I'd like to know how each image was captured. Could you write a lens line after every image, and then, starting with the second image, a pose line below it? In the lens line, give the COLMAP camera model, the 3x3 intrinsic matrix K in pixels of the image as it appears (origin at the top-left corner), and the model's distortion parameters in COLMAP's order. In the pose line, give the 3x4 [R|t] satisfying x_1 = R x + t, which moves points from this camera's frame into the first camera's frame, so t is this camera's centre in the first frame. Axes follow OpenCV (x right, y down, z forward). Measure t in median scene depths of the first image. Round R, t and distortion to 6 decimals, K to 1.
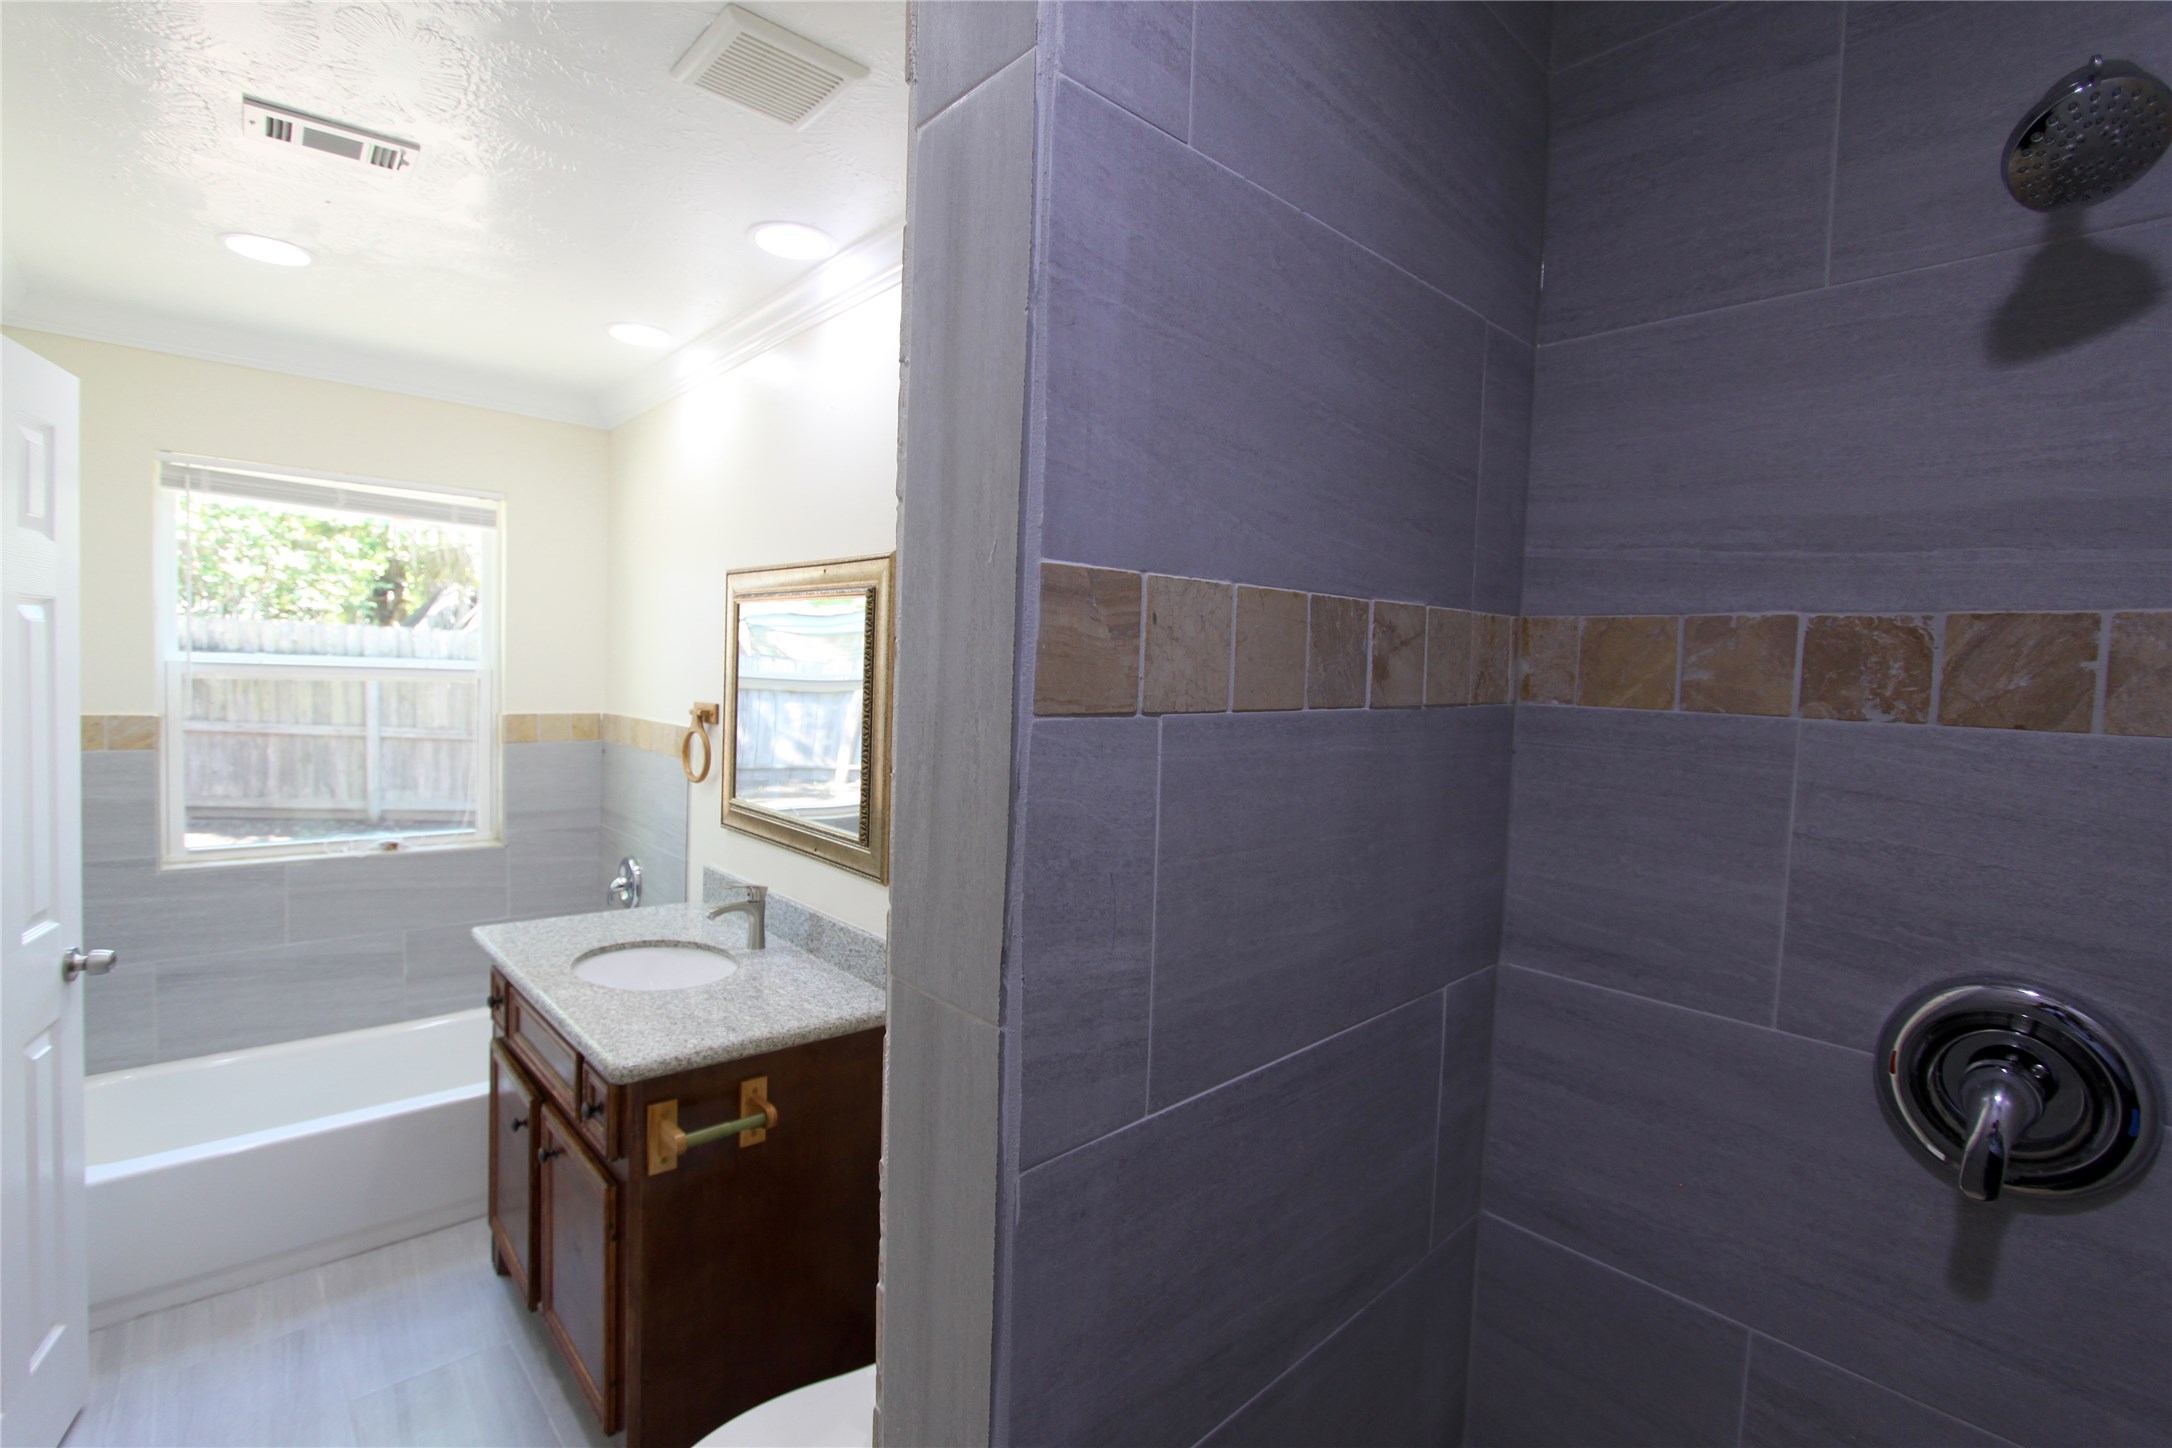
lens RADIAL K [[990.6, 0, 1074.1], [0, 990.6, 727.8], [0, 0, 1]] dist [-0.022137, 0.004246]
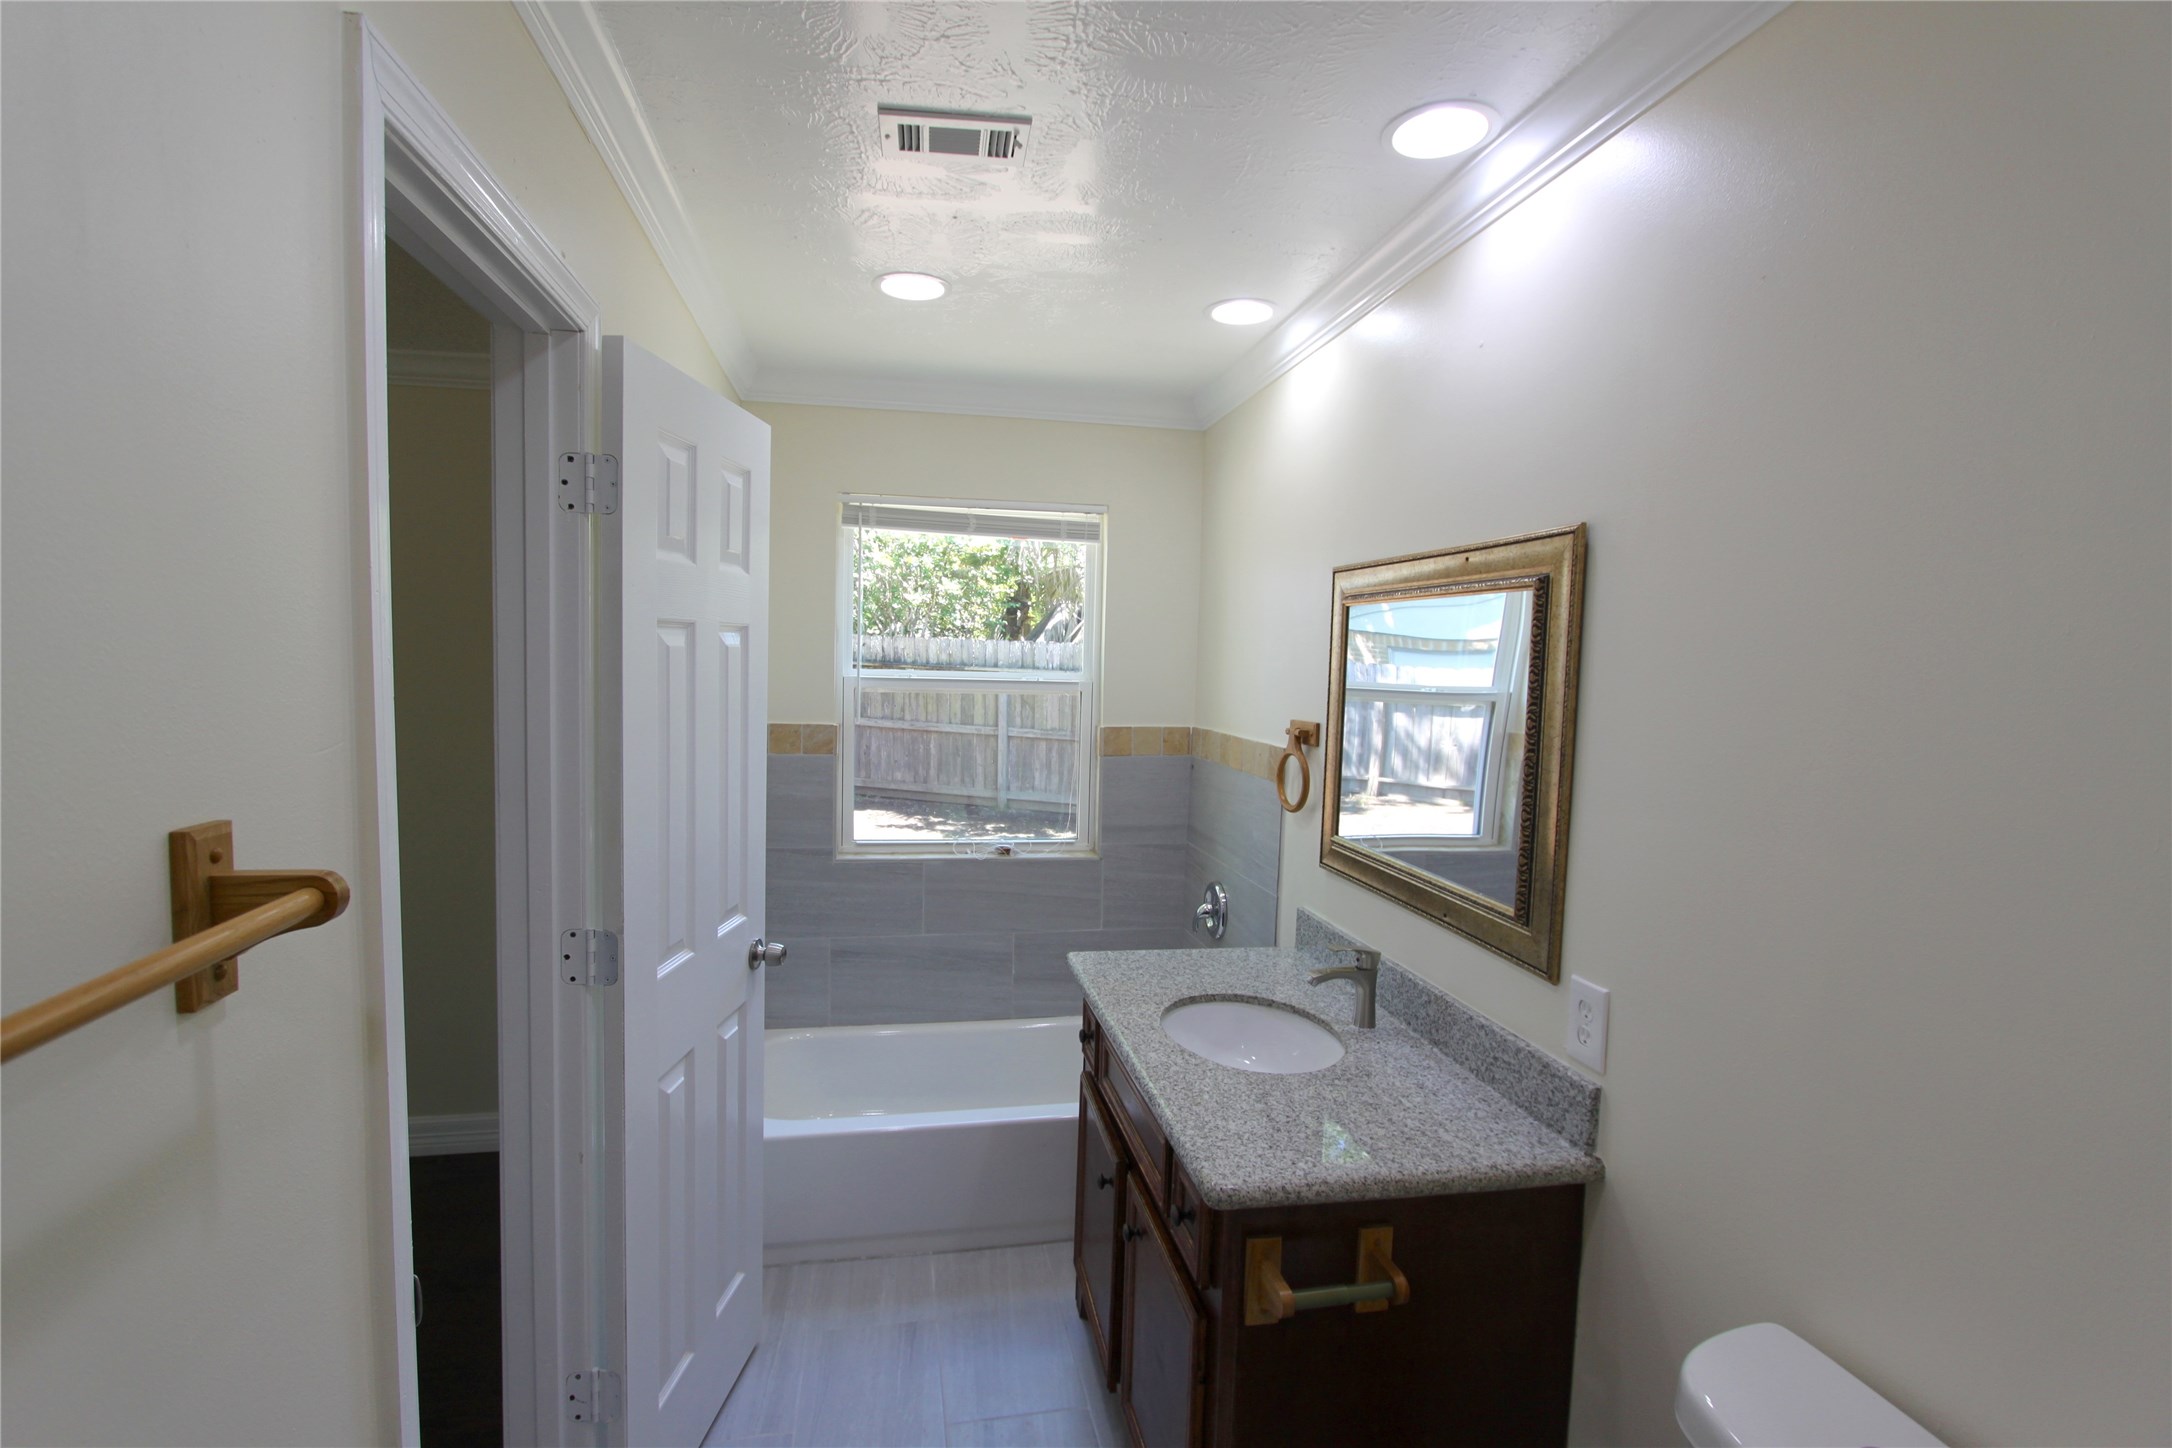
lens RADIAL K [[990.6, 0, 1074.1], [0, 990.6, 727.8], [0, 0, 1]] dist [-0.022137, 0.004246]
pose [[0.850623, 0.020147, -0.525390, -0.101506], [-0.021975, 0.999755, 0.002759, -0.020721], [0.525317, 0.009199, 0.850857, 0.174422]]
